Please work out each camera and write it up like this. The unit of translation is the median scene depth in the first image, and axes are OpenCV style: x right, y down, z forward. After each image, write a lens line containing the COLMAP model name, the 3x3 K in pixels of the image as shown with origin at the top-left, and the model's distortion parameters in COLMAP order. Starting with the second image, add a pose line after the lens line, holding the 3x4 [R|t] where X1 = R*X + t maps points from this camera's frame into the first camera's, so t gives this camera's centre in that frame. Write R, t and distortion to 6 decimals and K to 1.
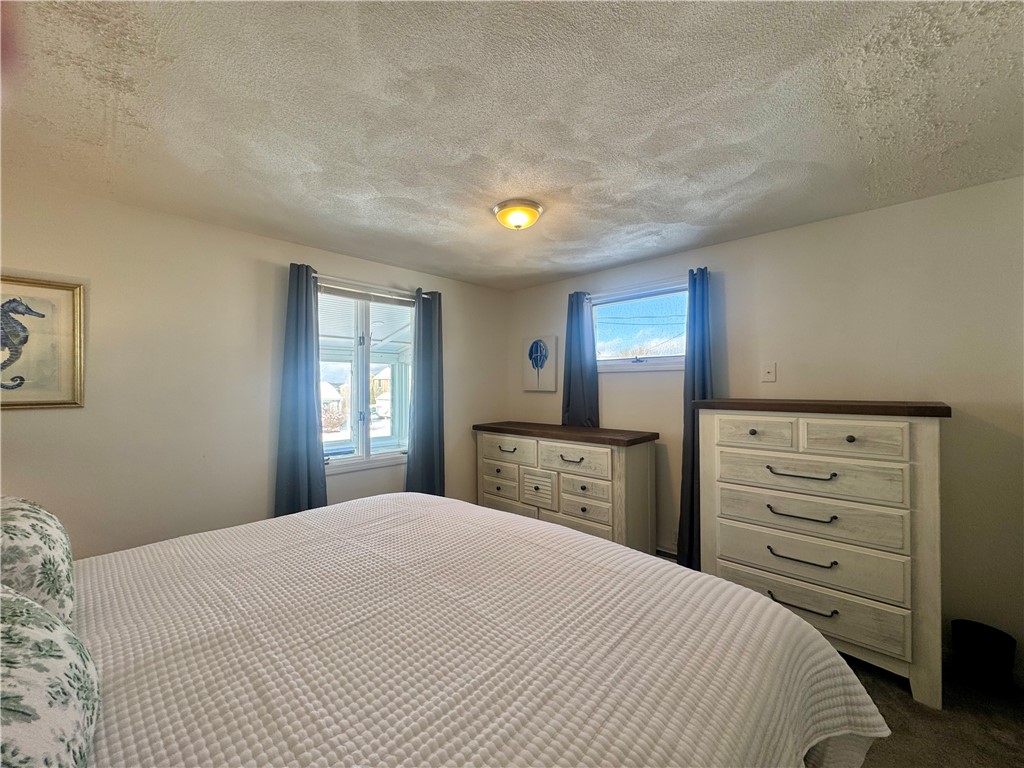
lens RADIAL K [[411.3, 0, 511.1], [0, 411.3, 384.9], [0, 0, 1]] dist [-0.002989, -0.000717]
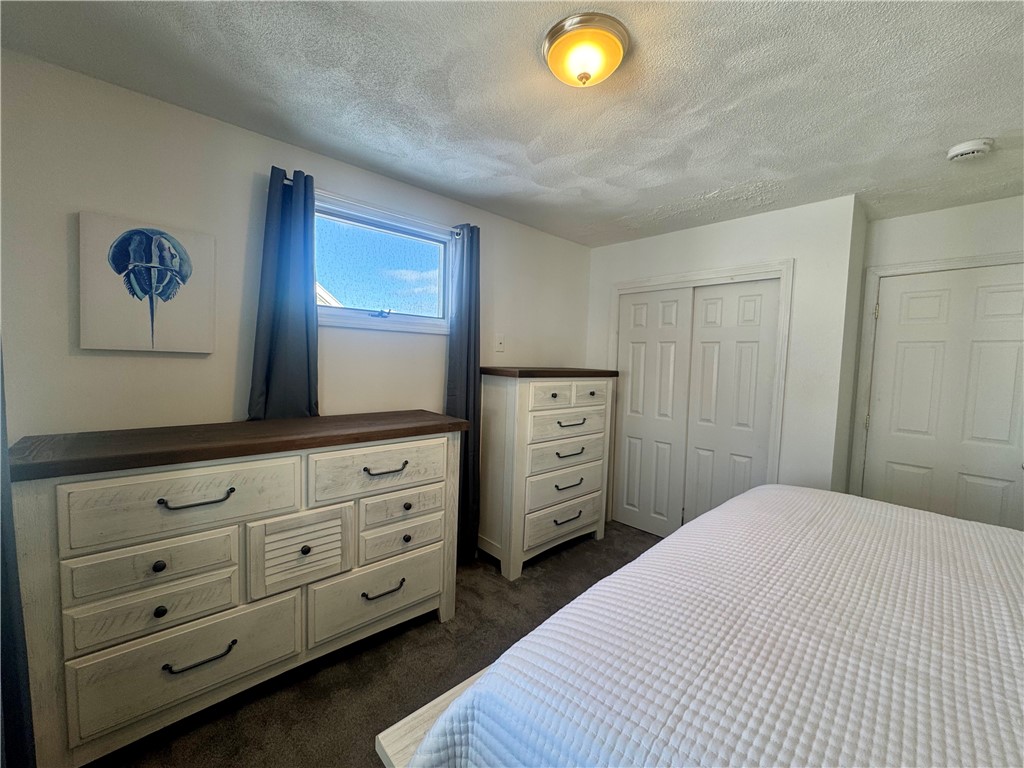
lens RADIAL K [[411.3, 0, 511.4], [0, 411.3, 384.9], [0, 0, 1]] dist [-0.002989, -0.000717]
pose [[0.053439, -0.059584, 0.996792, -0.430157], [-0.036278, 0.997443, 0.061567, 0.011625], [-0.997912, -0.039452, 0.051141, 0.768008]]
